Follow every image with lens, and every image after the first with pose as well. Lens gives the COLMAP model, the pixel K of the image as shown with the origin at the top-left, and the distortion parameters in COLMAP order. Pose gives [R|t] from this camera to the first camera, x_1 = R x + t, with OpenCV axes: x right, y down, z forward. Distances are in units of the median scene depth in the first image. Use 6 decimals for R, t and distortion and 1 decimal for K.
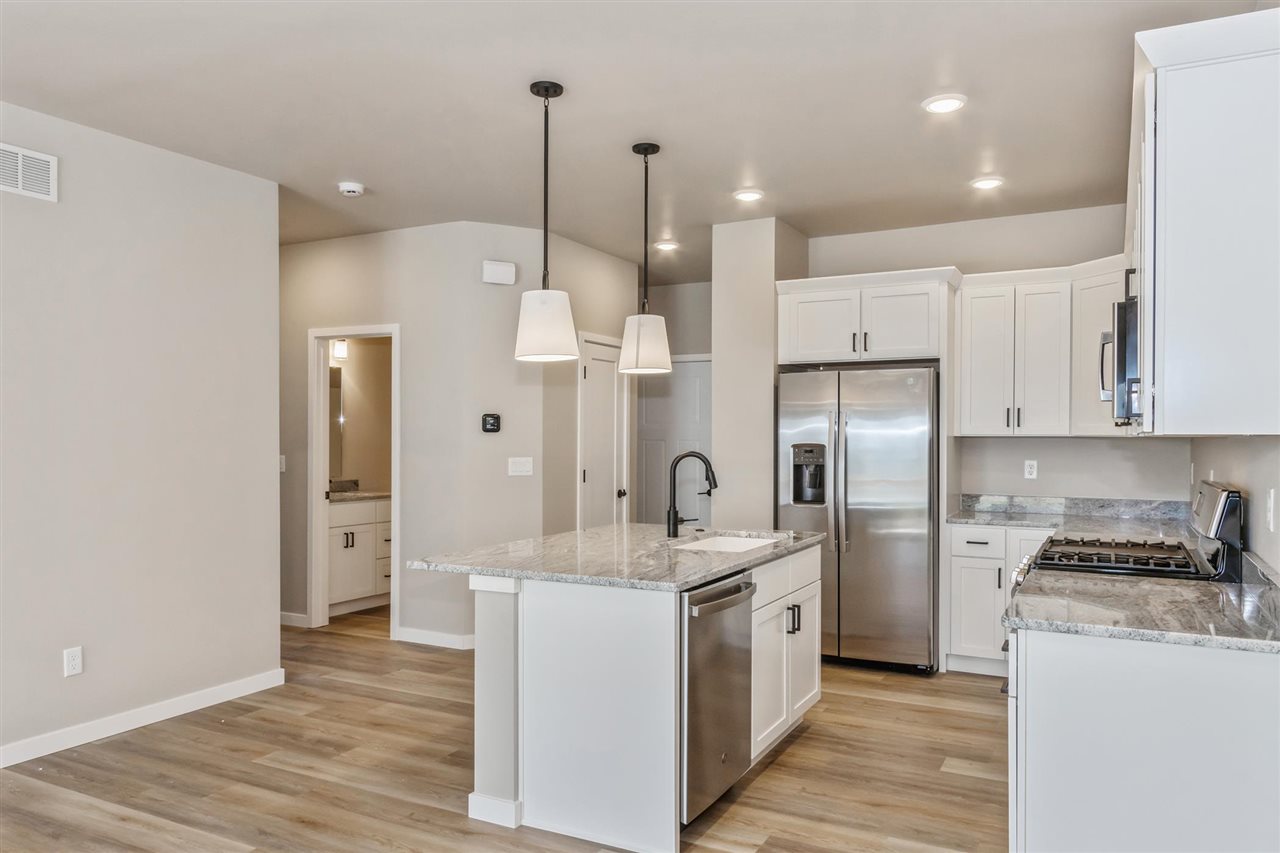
lens RADIAL K [[904.7, 0, 634.1], [0, 904.7, 442.2], [0, 0, 1]] dist [0.013264, -0.002305]
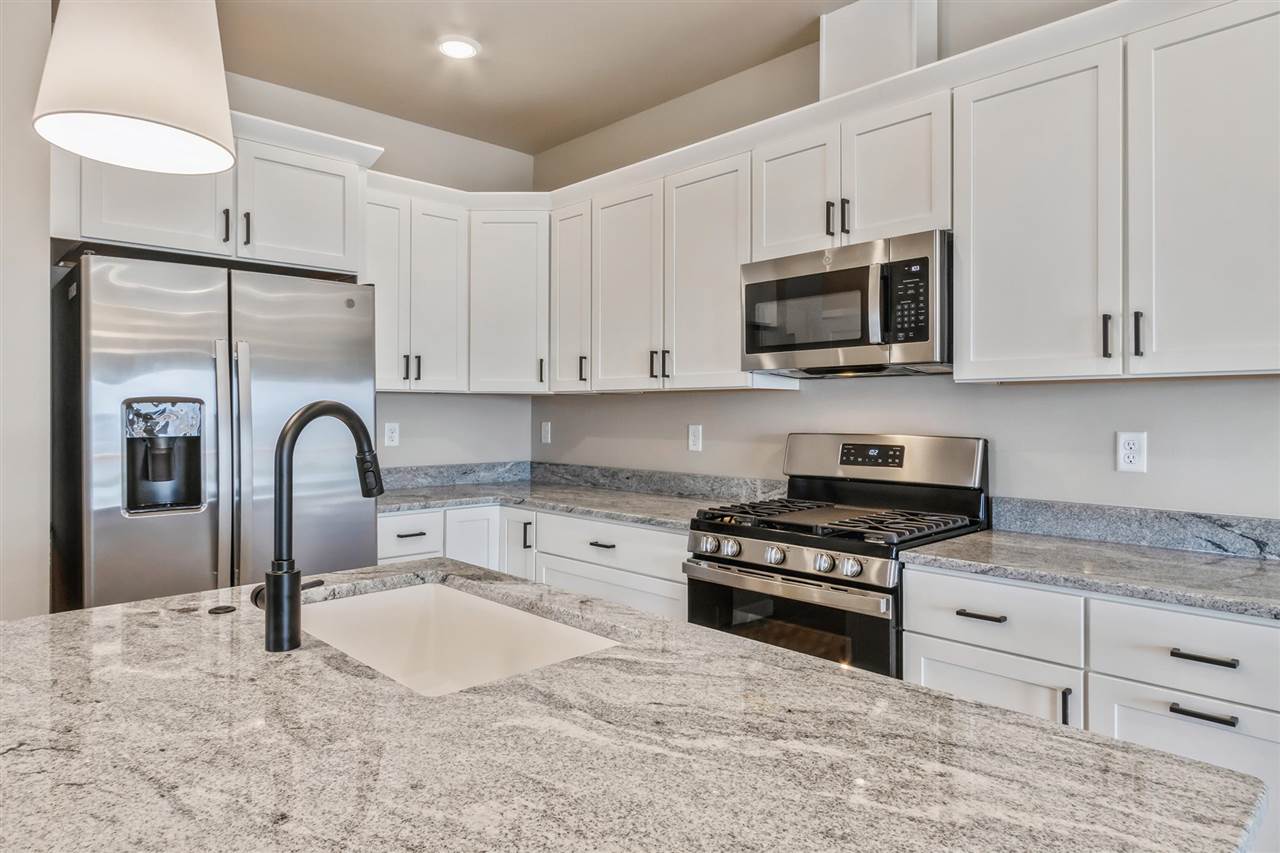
lens RADIAL K [[774.4, 0, 647.1], [0, 774.4, 414.5], [0, 0, 1]] dist [0.009616, -0.001845]
pose [[0.313010, -0.005185, 0.949736, -0.156932], [0.003010, 0.999985, 0.004468, 0.010913], [-0.949745, 0.001460, 0.313021, 0.612395]]
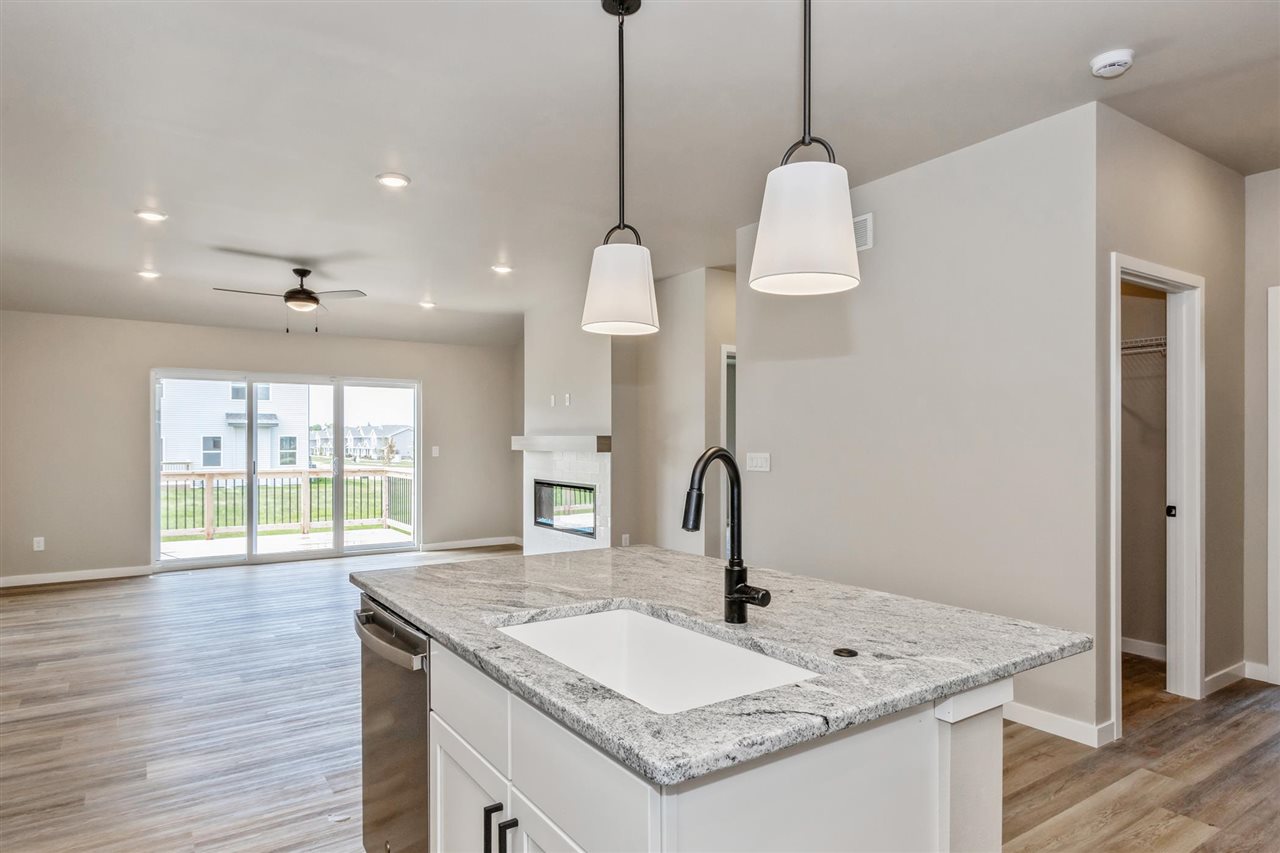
lens RADIAL K [[774.4, 0, 651.7], [0, 774.4, 436.5], [0, 0, 1]] dist [0.009616, -0.001845]
pose [[-0.479576, -0.001736, -0.877499, 0.352497], [-0.001399, 0.999998, -0.001214, 0.003958], [0.877499, 0.000646, -0.479578, 0.933975]]
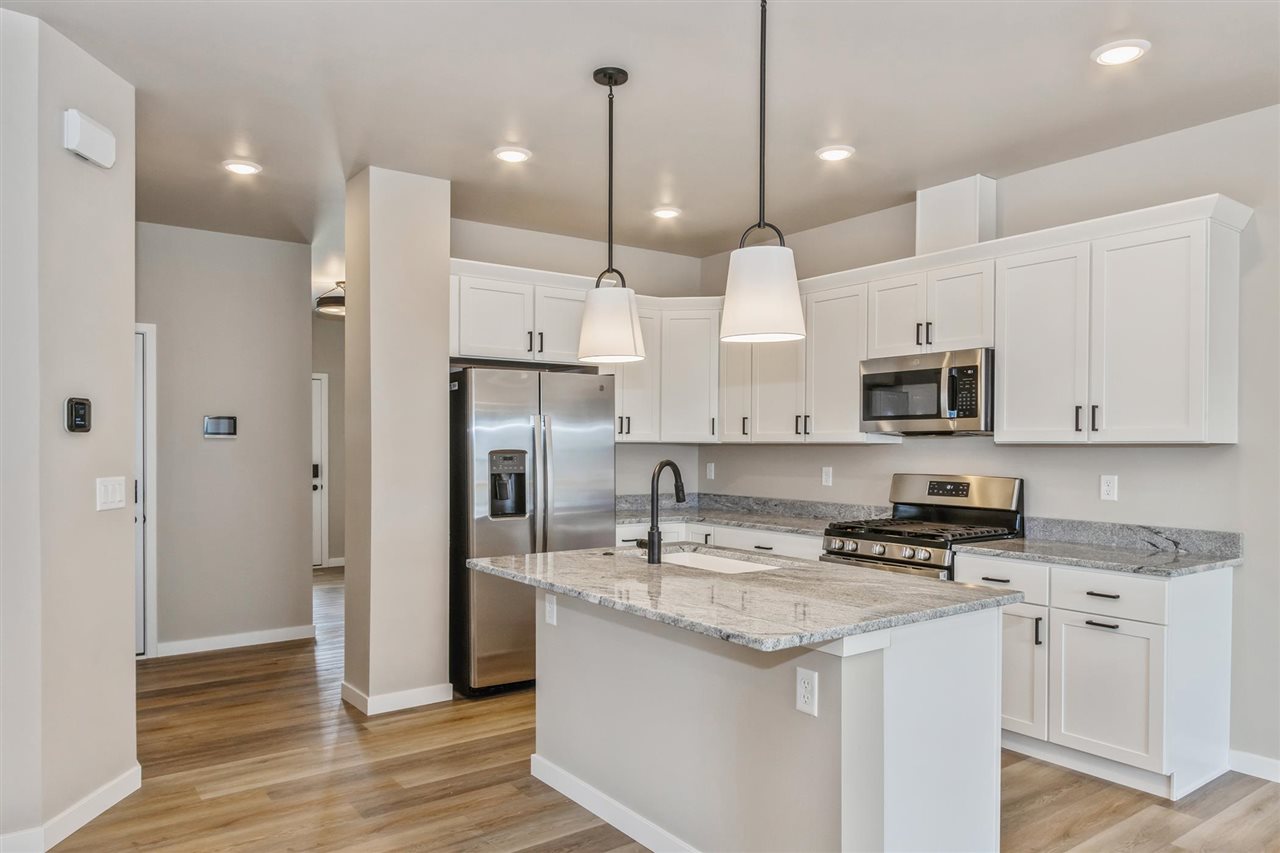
lens RADIAL K [[882.1, 0, 648.8], [0, 882.1, 458.9], [0, 0, 1]] dist [0.043693, 0.001296]
pose [[0.434468, -0.016146, 0.900543, -0.551596], [-0.000024, 0.999839, 0.017937, -0.005396], [-0.900687, -0.007814, 0.434397, 0.515694]]
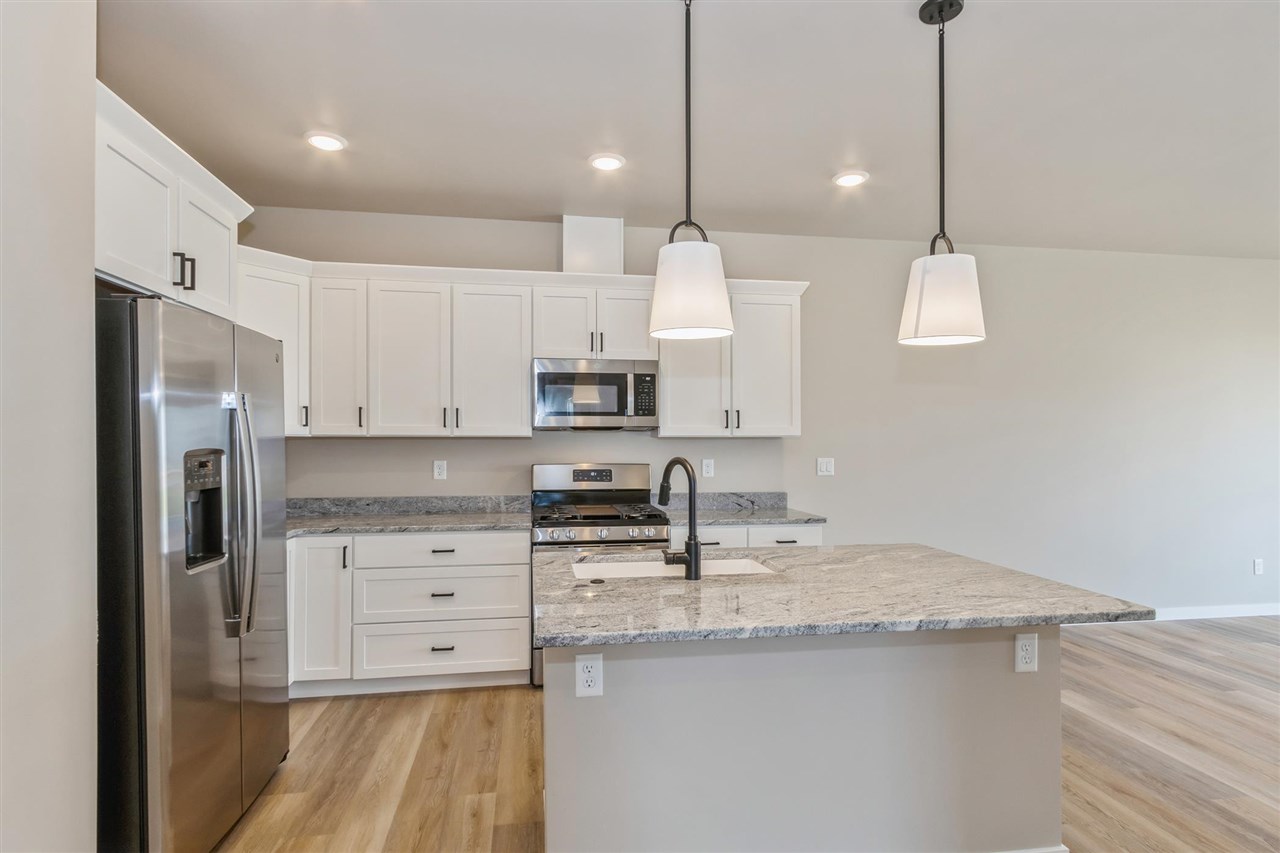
lens RADIAL K [[670.1, 0, 633.8], [0, 670.1, 433.9], [0, 0, 1]] dist [0.007381, 0.000333]
pose [[-0.604151, 0.001598, 0.796868, -0.277786], [-0.000347, 0.999997, -0.002268, -0.006577], [-0.796869, -0.001646, -0.604149, 1.078307]]
